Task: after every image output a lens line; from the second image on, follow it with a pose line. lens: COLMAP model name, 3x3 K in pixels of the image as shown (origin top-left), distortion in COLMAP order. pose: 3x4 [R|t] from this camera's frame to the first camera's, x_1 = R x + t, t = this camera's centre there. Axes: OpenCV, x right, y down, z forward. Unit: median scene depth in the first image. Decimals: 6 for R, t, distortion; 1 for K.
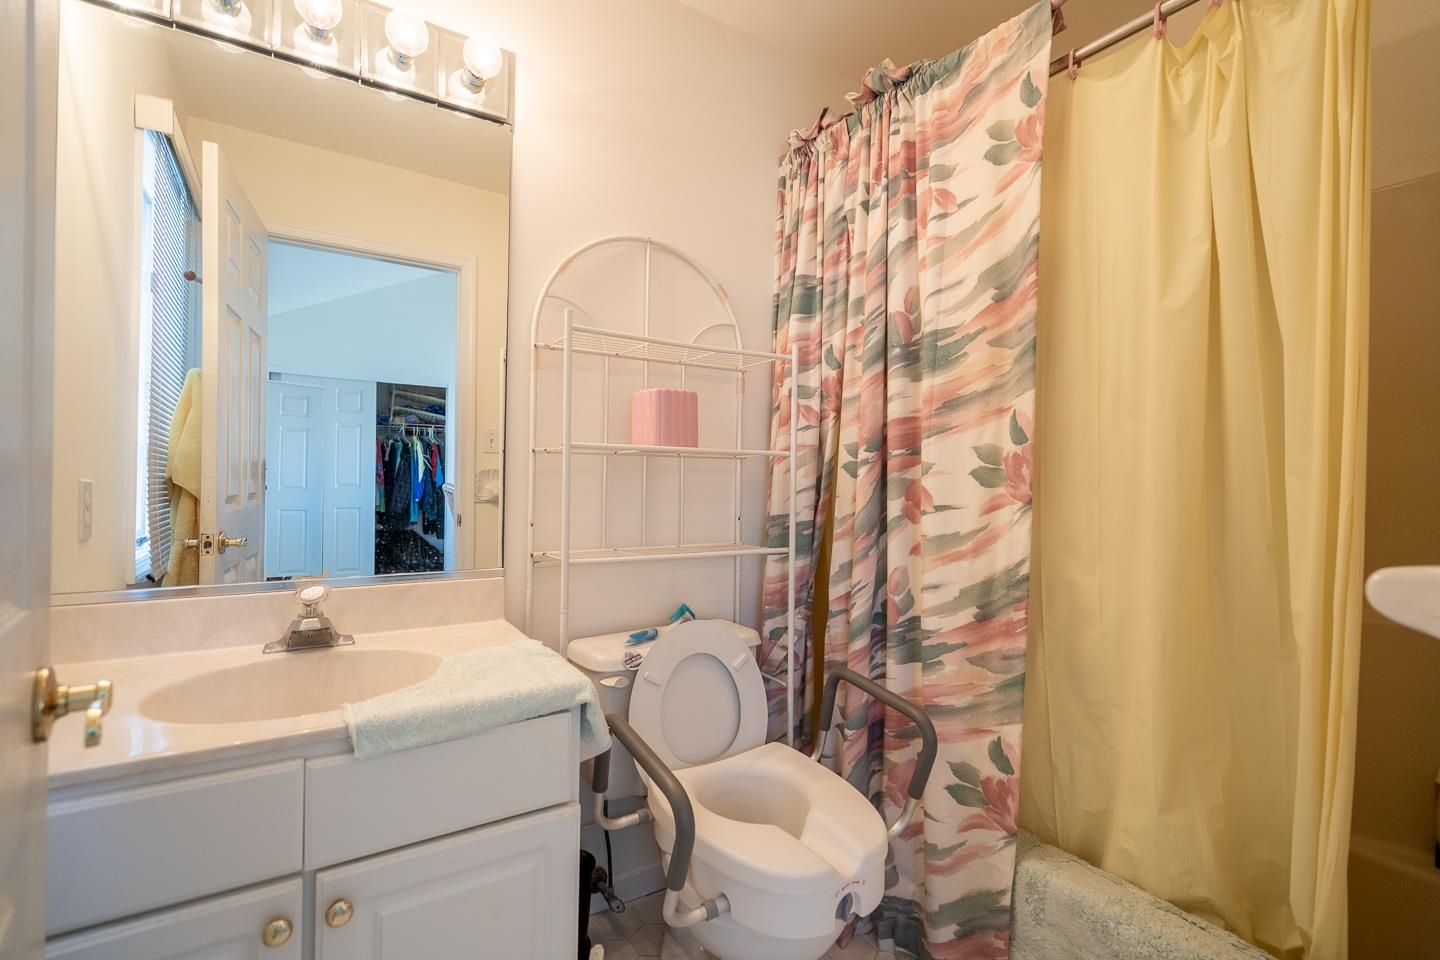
lens RADIAL K [[664.0, 0, 722.7], [0, 664.0, 482.9], [0, 0, 1]] dist [0.004425, 0.000770]
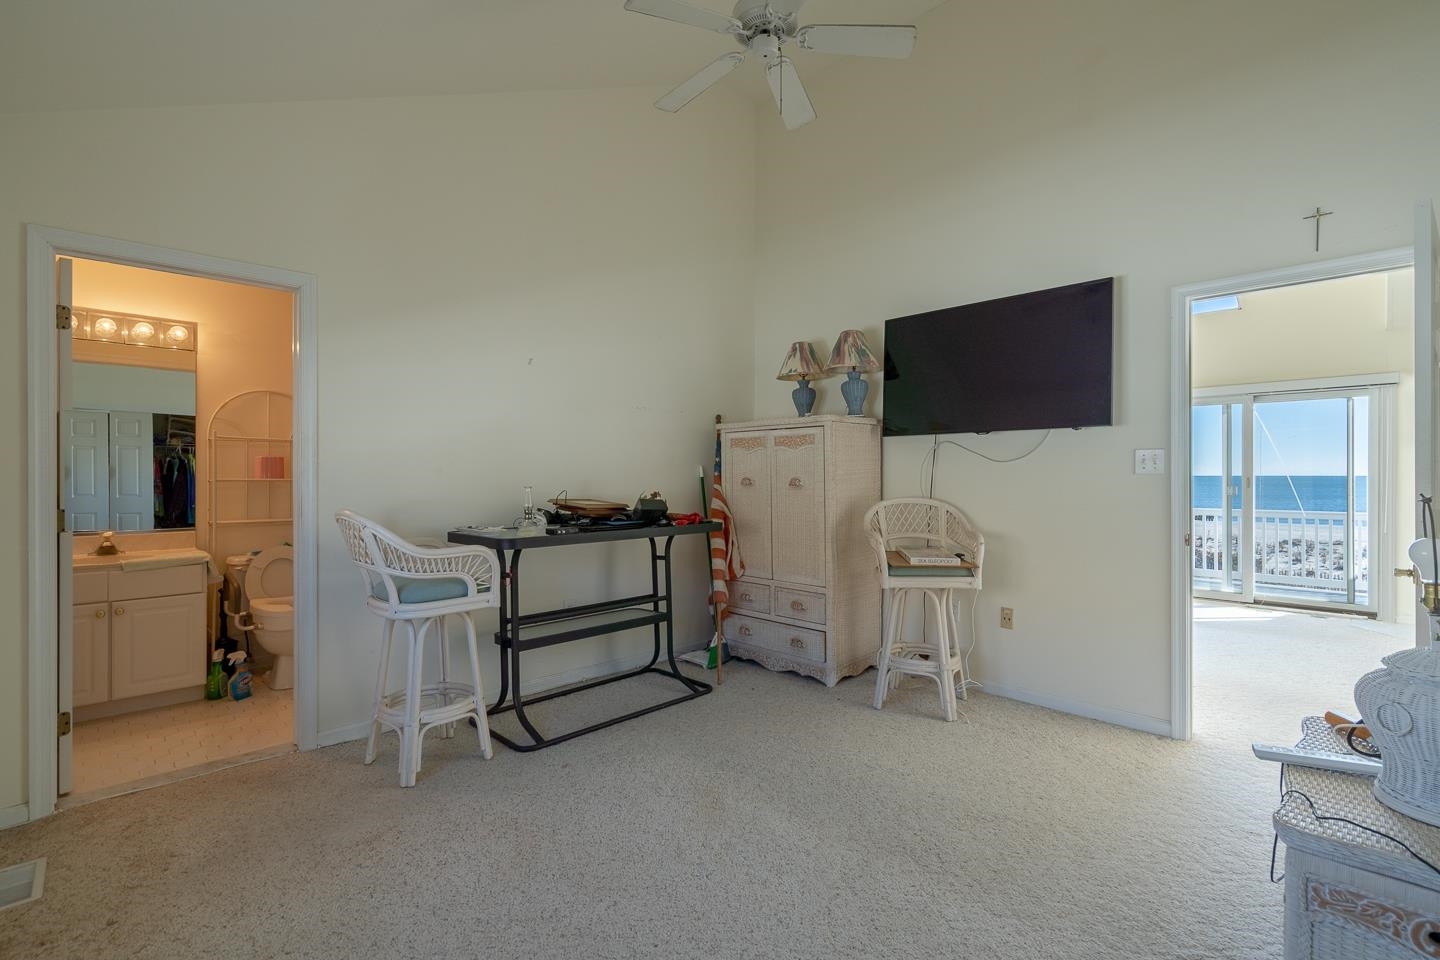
lens RADIAL K [[664.0, 0, 717.3], [0, 664.0, 478.2], [0, 0, 1]] dist [0.004425, 0.000770]
pose [[0.978370, -0.017244, 0.206145, 0.246074], [0.018465, 0.999822, -0.003999, -0.003257], [-0.206039, 0.007719, 0.978513, -0.424208]]
